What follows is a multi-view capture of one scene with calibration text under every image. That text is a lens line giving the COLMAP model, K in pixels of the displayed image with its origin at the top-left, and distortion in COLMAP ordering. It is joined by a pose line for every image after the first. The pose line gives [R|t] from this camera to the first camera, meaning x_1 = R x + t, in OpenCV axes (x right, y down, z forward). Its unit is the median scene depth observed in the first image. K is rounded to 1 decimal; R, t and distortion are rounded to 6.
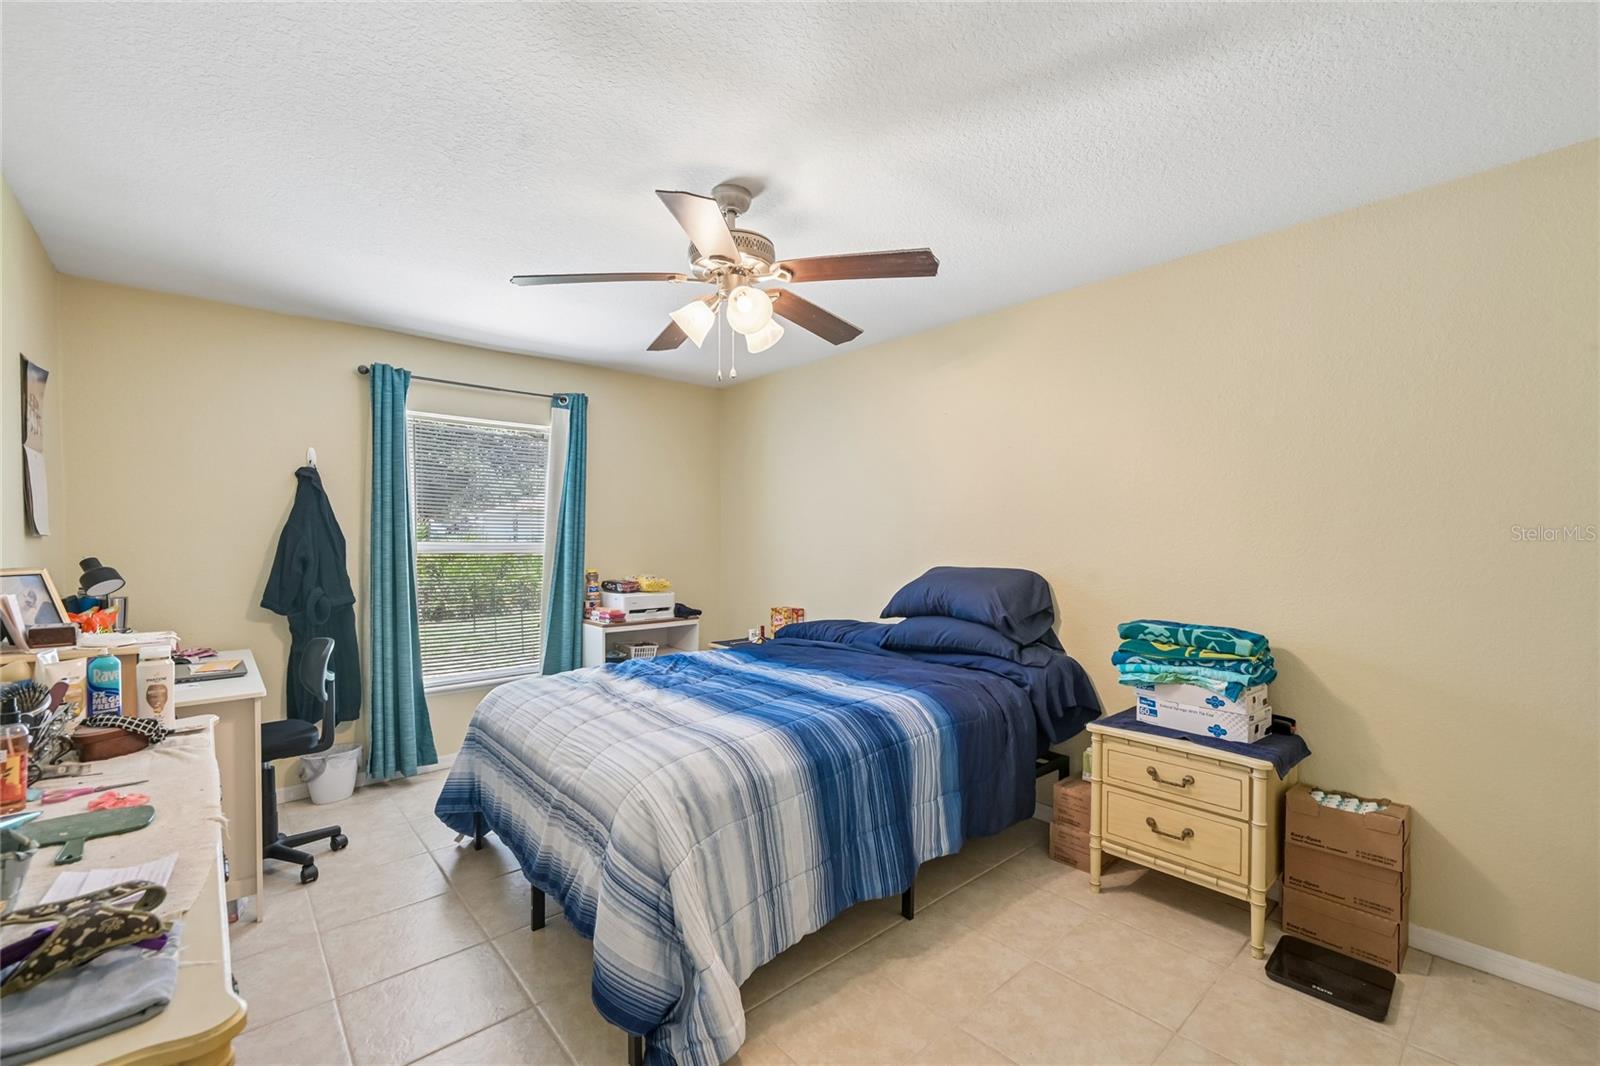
lens RADIAL K [[677.5, 0, 804.7], [0, 677.5, 553.0], [0, 0, 1]] dist [-0.001037, 0.000070]
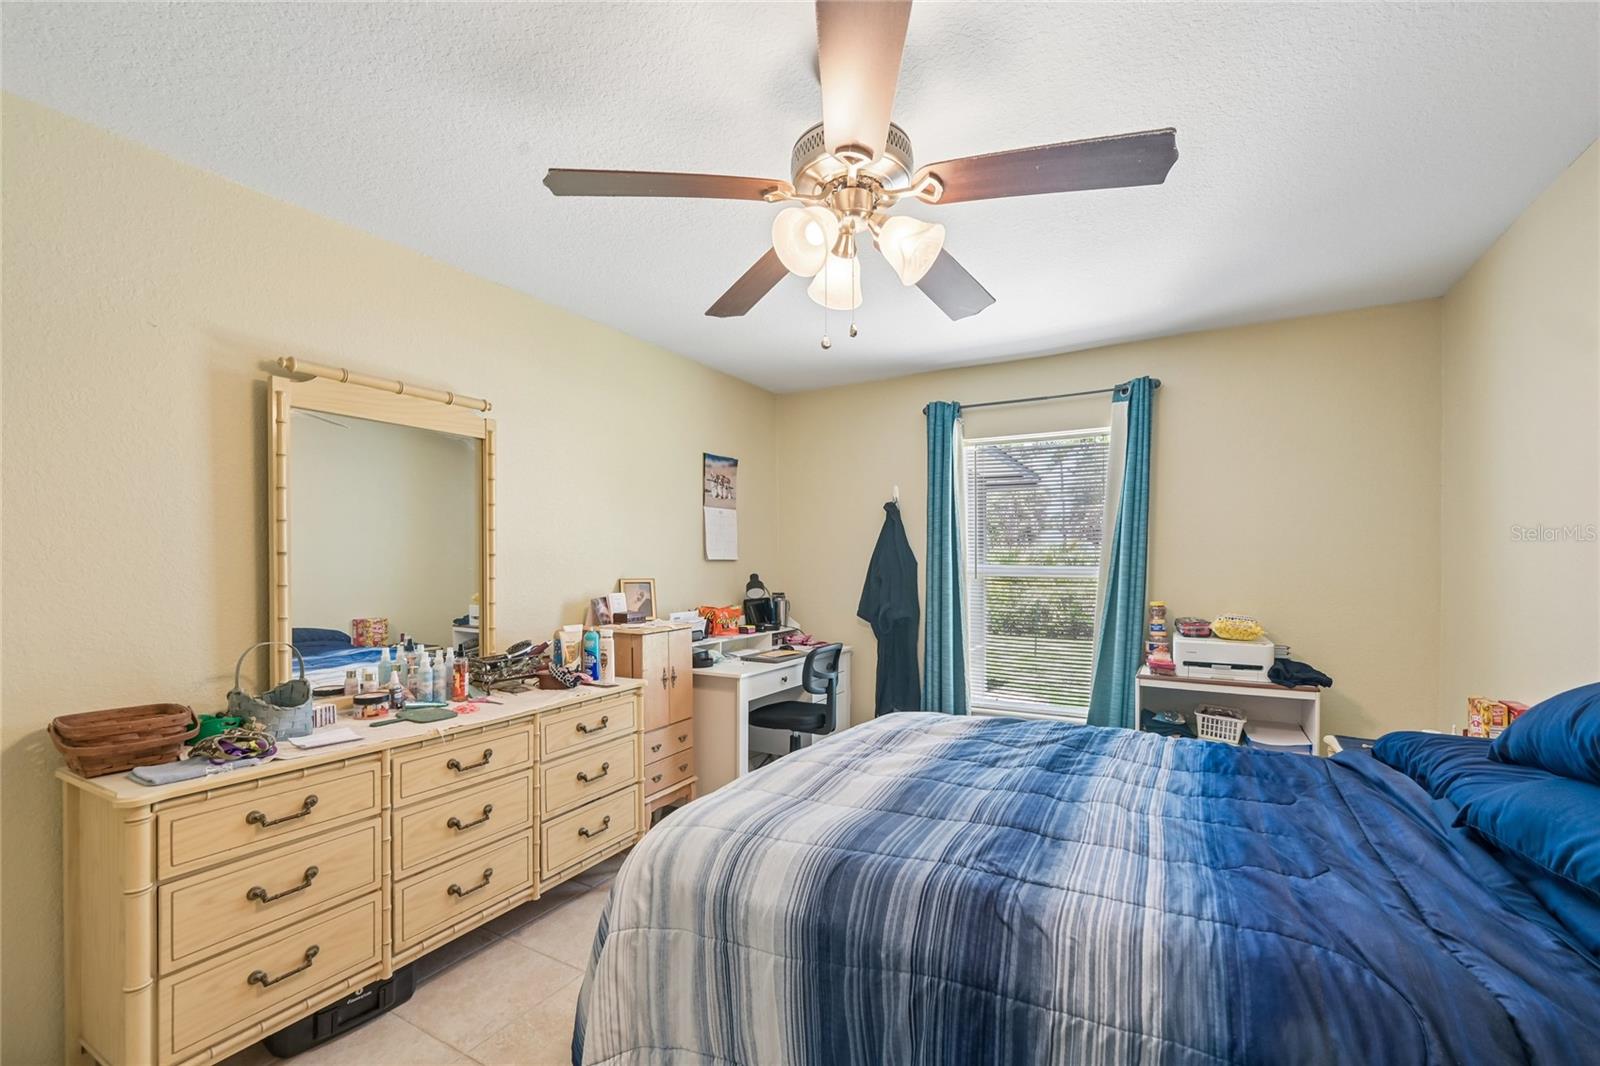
lens RADIAL K [[677.5, 0, 804.7], [0, 677.5, 553.0], [0, 0, 1]] dist [-0.001037, 0.000070]
pose [[0.313368, -0.011100, -0.949567, 0.300729], [-0.018968, 0.999659, -0.017945, -0.009530], [0.949442, 0.023634, 0.313050, 0.392978]]
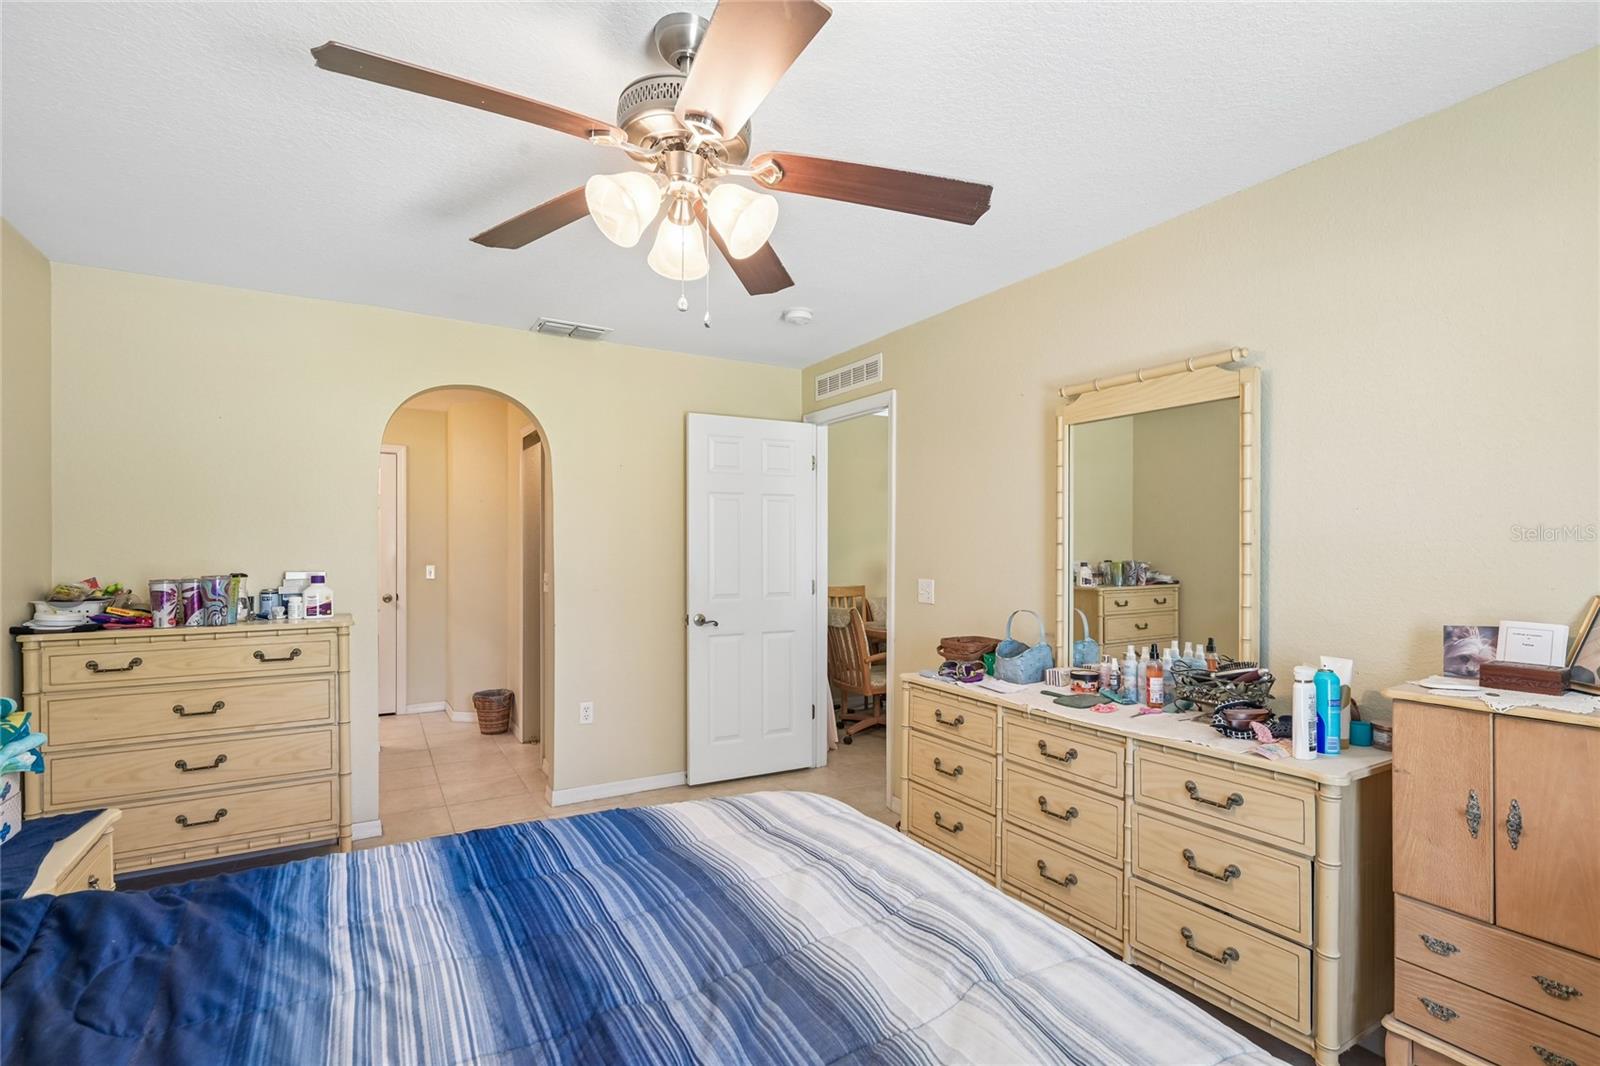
lens RADIAL K [[729.4, 0, 800.0], [0, 729.4, 533.0], [0, 0, 1]] dist [0.000355, 0.000174]
pose [[-0.982783, -0.002695, 0.184743, -0.186152], [-0.001452, 0.999975, 0.006861, -0.026021], [-0.184757, 0.006475, -0.982763, 0.904202]]
